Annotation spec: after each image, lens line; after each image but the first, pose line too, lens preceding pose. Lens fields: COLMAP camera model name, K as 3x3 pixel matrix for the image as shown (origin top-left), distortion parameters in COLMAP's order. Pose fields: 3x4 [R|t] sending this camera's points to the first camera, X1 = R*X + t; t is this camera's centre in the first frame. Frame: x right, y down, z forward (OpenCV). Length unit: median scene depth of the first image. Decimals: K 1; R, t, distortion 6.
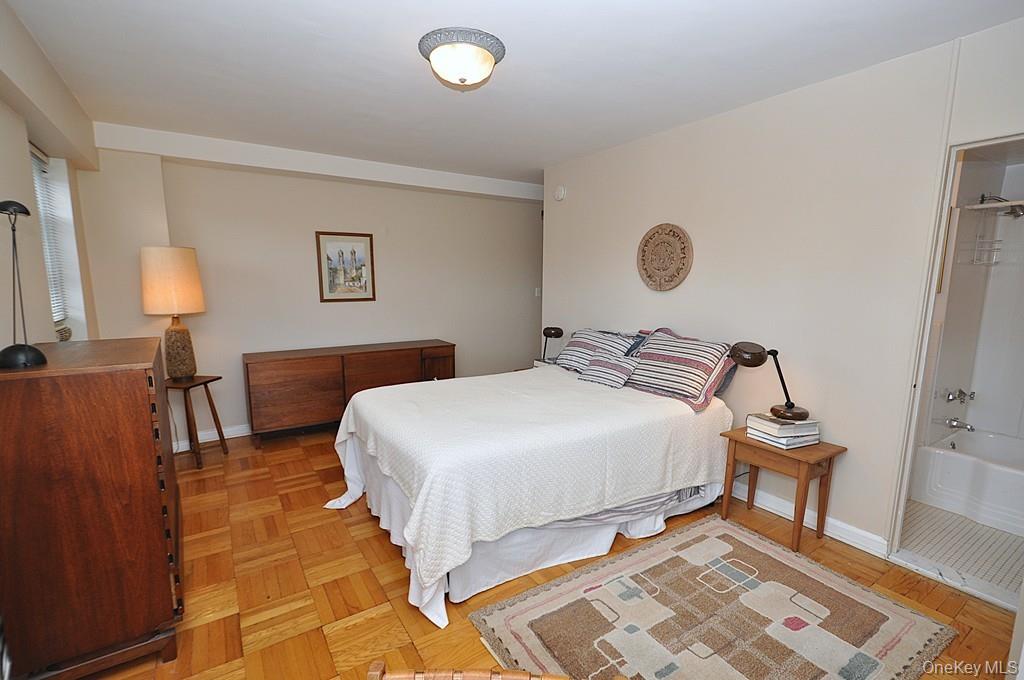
lens RADIAL K [[470.1, 0, 511.6], [0, 470.1, 353.6], [0, 0, 1]] dist [0.003622, -0.000474]
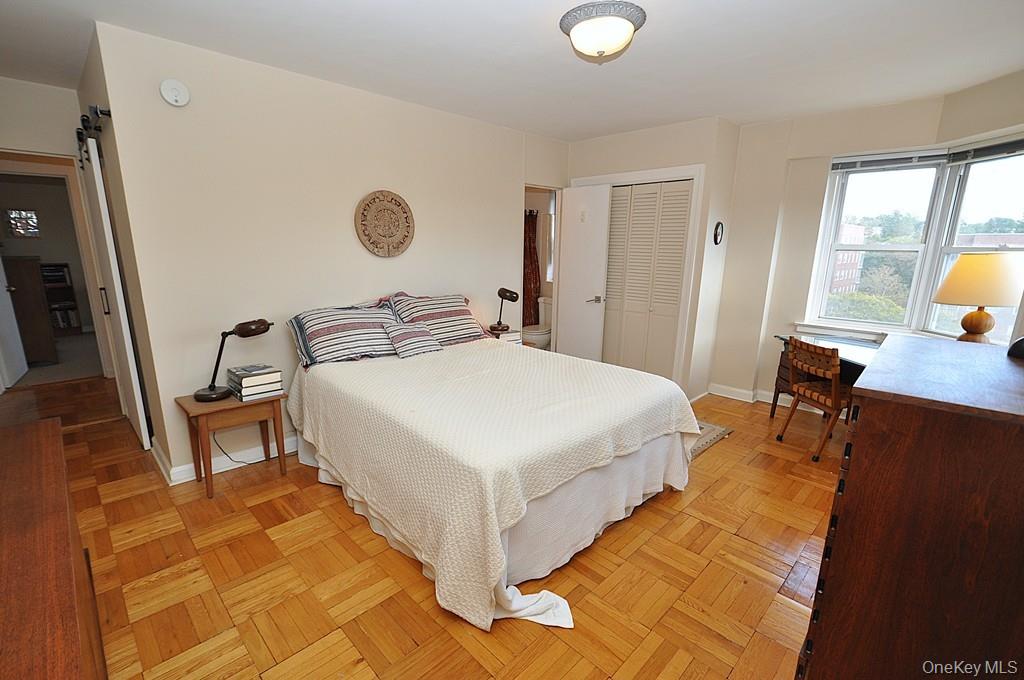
lens RADIAL K [[447.2, 0, 512.2], [0, 447.2, 352.7], [0, 0, 1]] dist [0.003339, -0.000817]
pose [[-0.210621, -0.236234, 0.948595, -0.747725], [0.134668, 0.954099, 0.267506, -0.164290], [-0.968248, 0.184088, -0.169140, 0.969417]]
